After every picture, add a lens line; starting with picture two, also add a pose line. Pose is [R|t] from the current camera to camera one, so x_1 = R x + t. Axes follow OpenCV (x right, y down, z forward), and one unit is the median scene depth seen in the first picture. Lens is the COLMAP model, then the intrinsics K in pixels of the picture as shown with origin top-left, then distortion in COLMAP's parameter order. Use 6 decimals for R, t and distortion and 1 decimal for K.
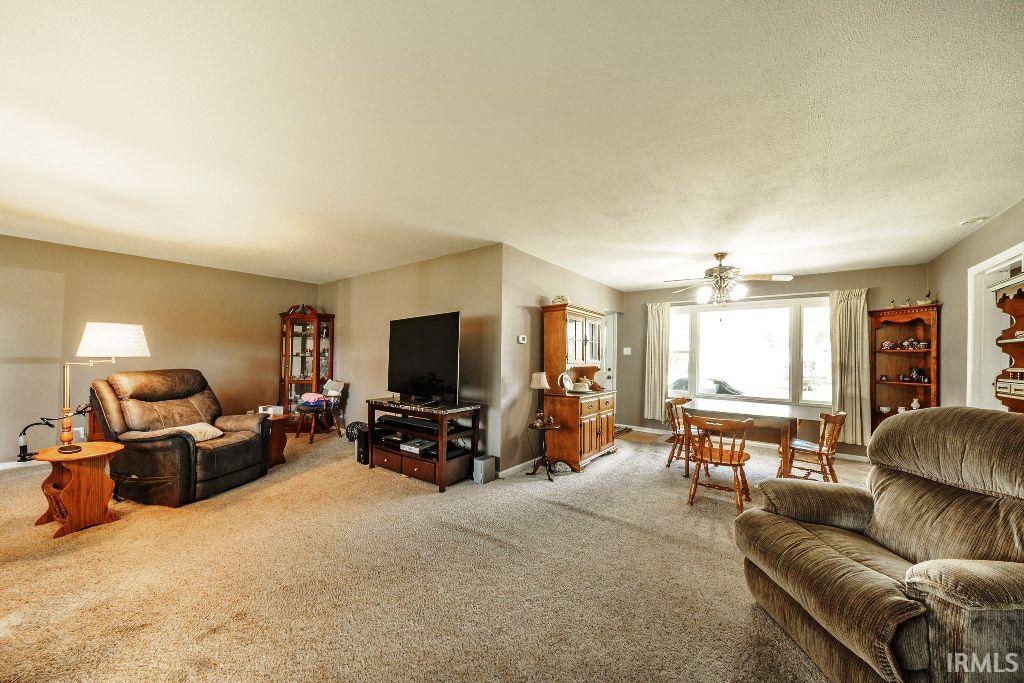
lens RADIAL K [[362.2, 0, 518.1], [0, 362.2, 352.6], [0, 0, 1]] dist [-0.000805, -0.000002]
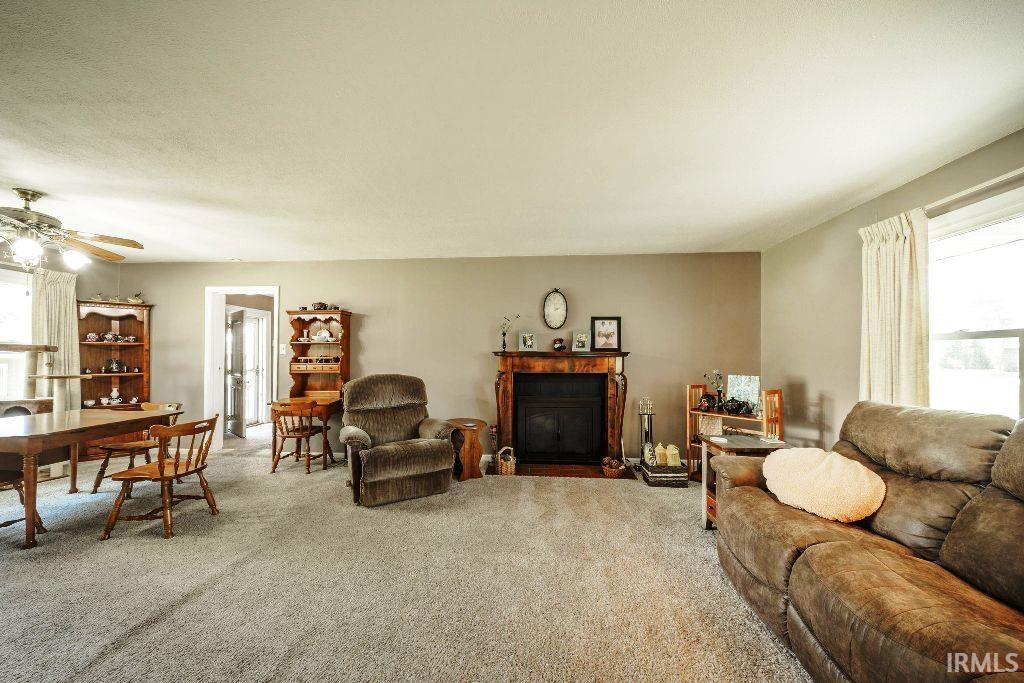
lens RADIAL K [[354.4, 0, 521.9], [0, 354.4, 361.4], [0, 0, 1]] dist [-0.001707, -0.000056]
pose [[-0.562821, -0.030230, 0.826026, -0.428452], [-0.020819, 0.999532, 0.022395, -0.000296], [-0.826317, -0.004593, -0.563187, 0.575713]]
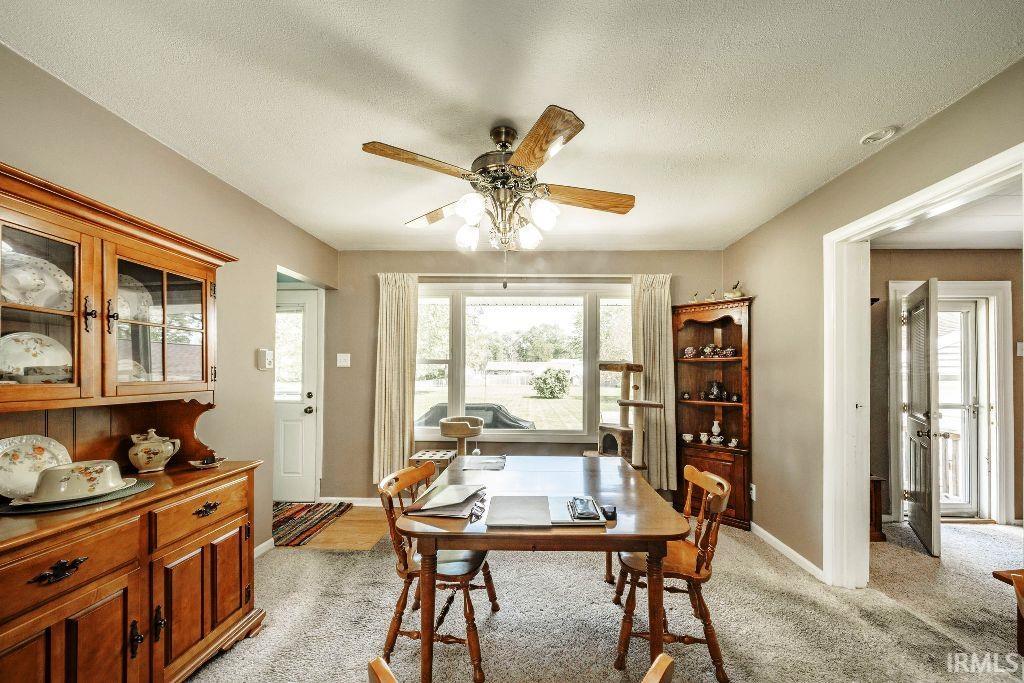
lens RADIAL K [[354.4, 0, 521.9], [0, 354.4, 361.4], [0, 0, 1]] dist [-0.001707, -0.000056]
pose [[0.820167, 0.003363, 0.572115, 0.311311], [0.002872, 0.999946, -0.009994, 0.005348], [-0.572118, 0.009840, 0.820113, 0.594348]]
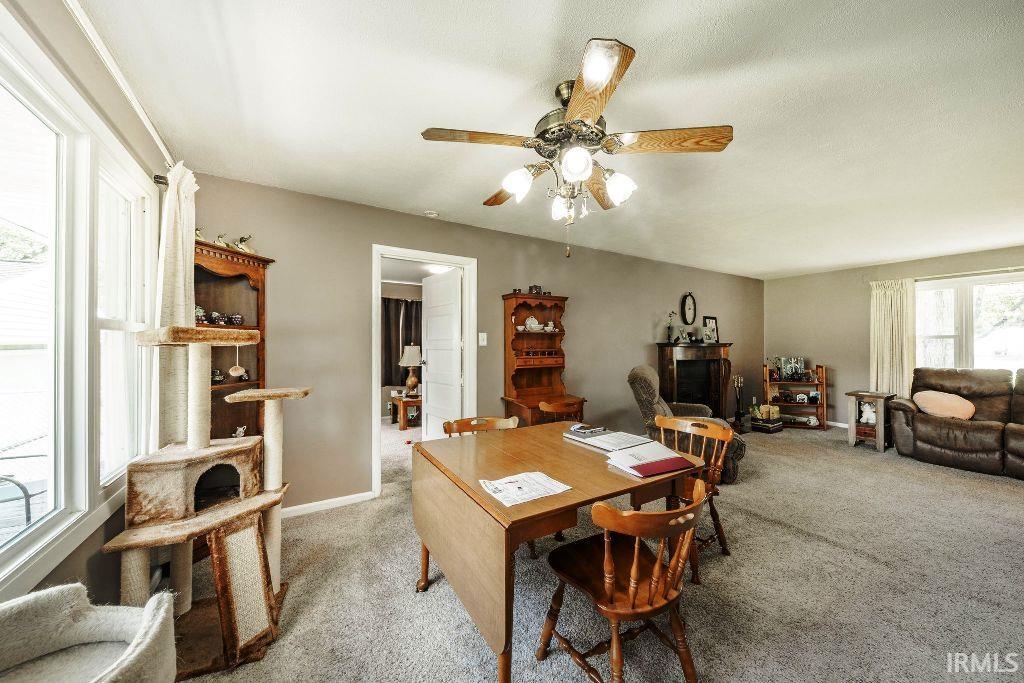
lens RADIAL K [[351.1, 0, 512.0], [0, 351.1, 341.5], [0, 0, 1]] dist [0.000287, 0.000018]
pose [[-0.935243, -0.015873, 0.353651, 0.448147], [-0.020269, 0.999756, -0.008728, 0.011948], [-0.353427, -0.015331, -0.935337, 1.280335]]
